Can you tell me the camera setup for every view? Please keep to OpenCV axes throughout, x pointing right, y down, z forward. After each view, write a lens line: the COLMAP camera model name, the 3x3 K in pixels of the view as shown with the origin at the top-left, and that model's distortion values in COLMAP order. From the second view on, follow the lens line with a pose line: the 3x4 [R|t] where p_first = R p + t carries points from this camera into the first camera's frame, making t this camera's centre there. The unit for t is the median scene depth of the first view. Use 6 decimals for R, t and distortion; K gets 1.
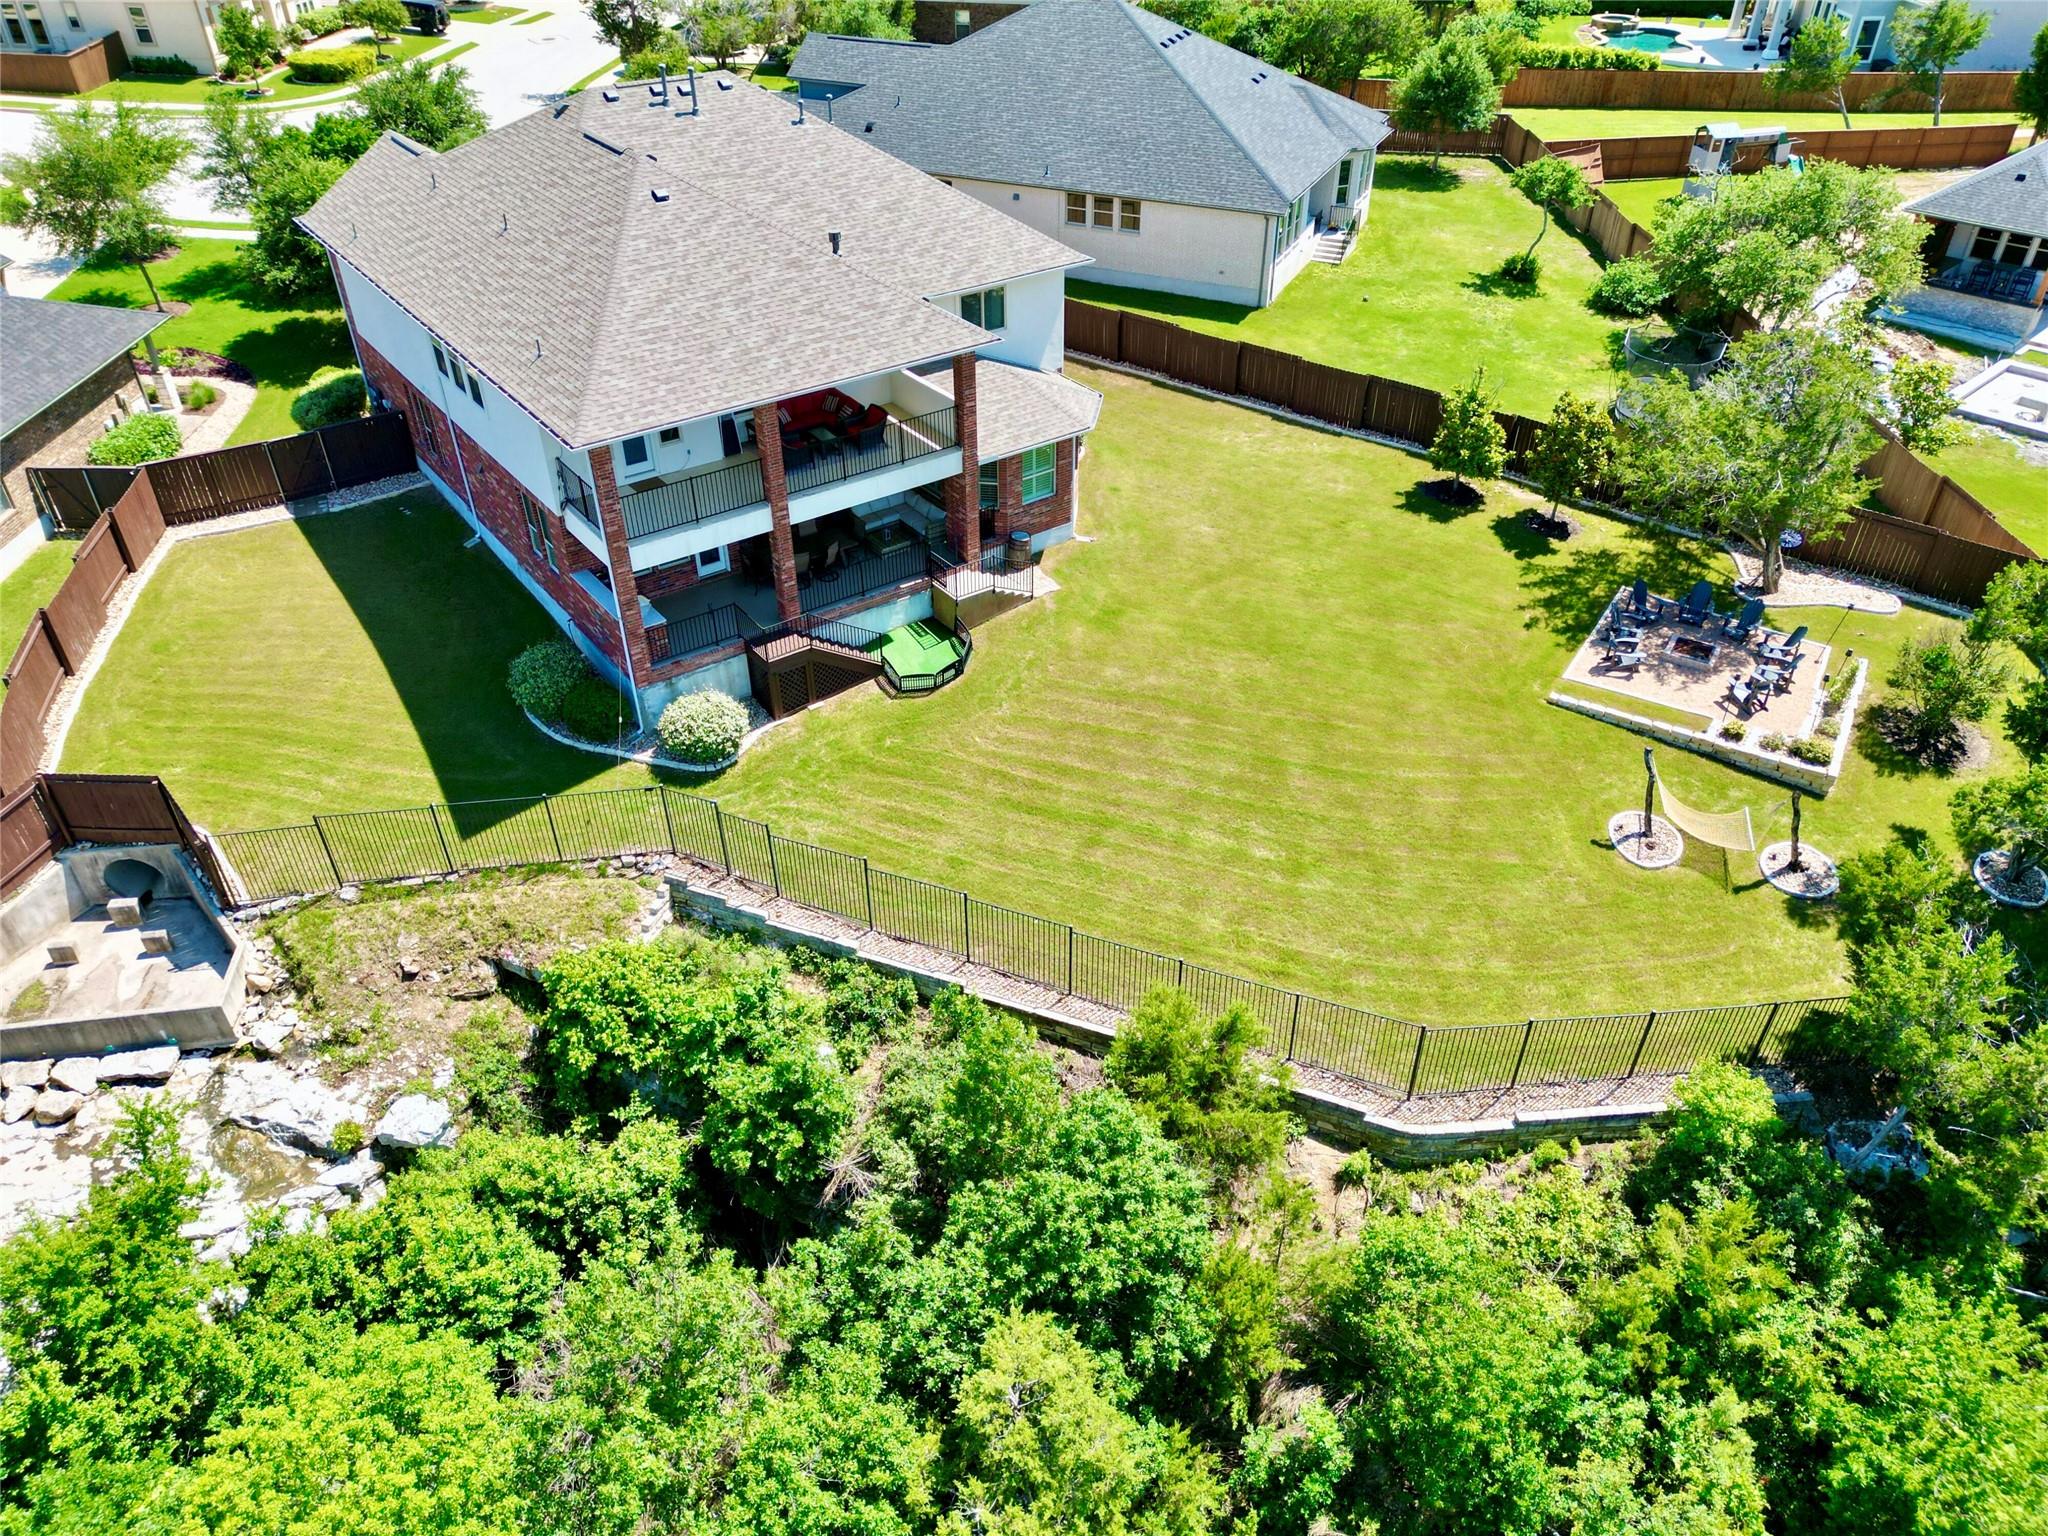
lens RADIAL K [[1439.1, 0, 1032.2], [0, 1439.1, 759.1], [0, 0, 1]] dist [0.068401, -0.060021]
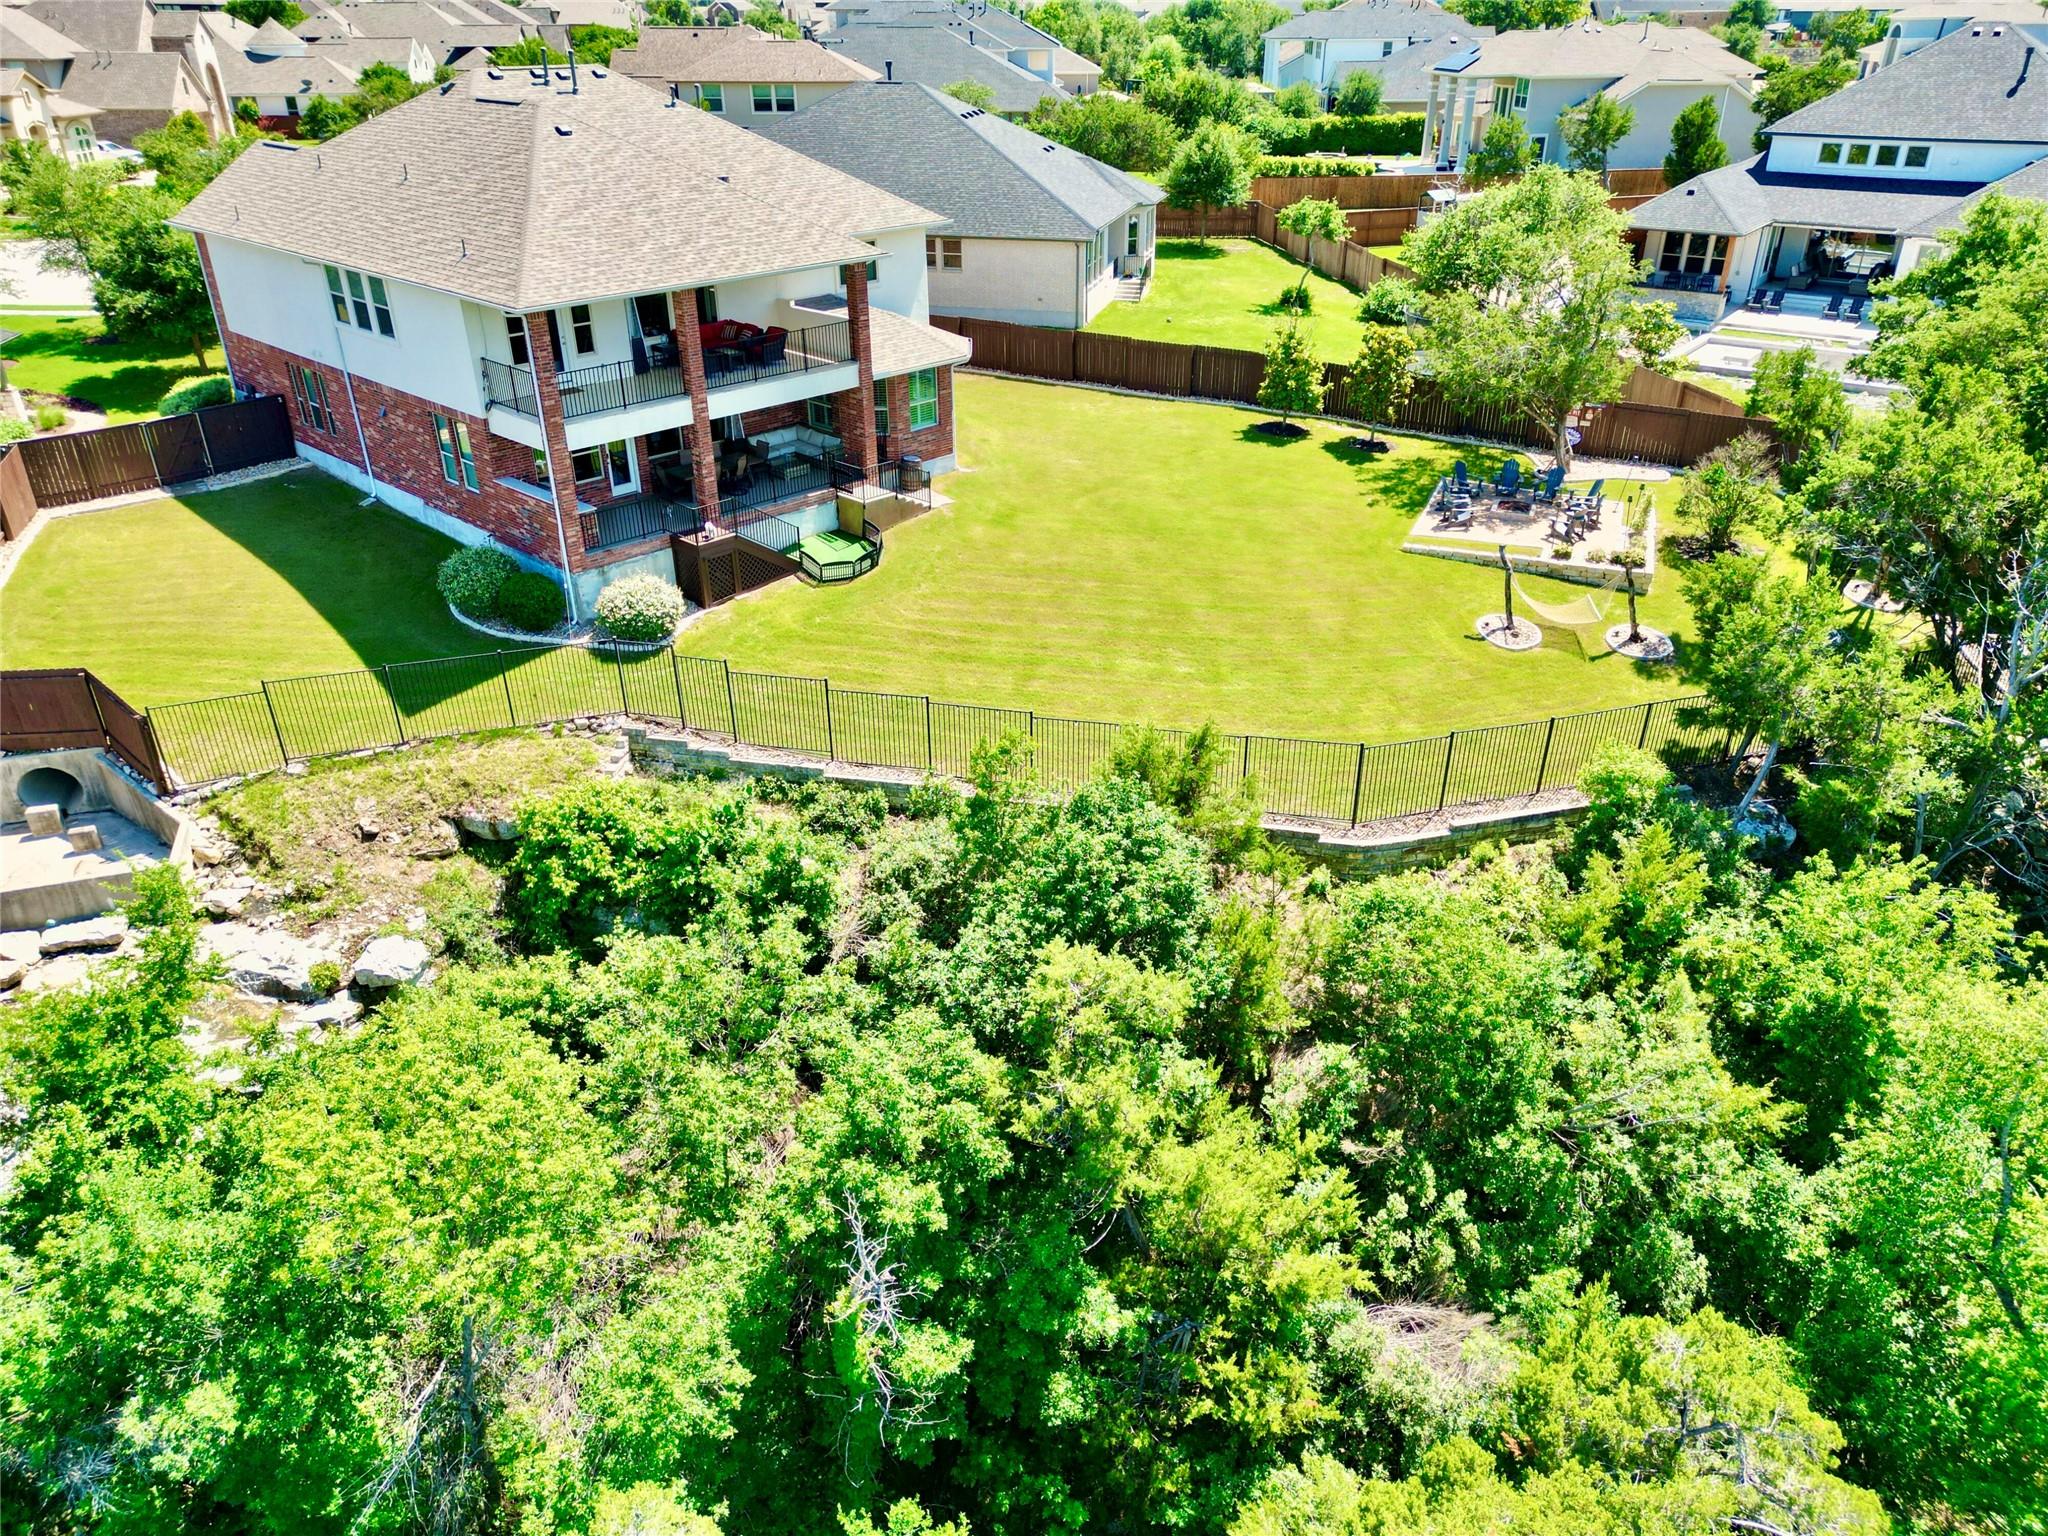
lens RADIAL K [[1439.1, 0, 1032.2], [0, 1439.1, 759.1], [0, 0, 1]] dist [0.068401, -0.060021]
pose [[0.984587, -0.085622, 0.152502, -0.120441], [0.106630, 0.985039, -0.135379, 0.258038], [-0.138629, 0.149554, 0.978987, -0.036985]]
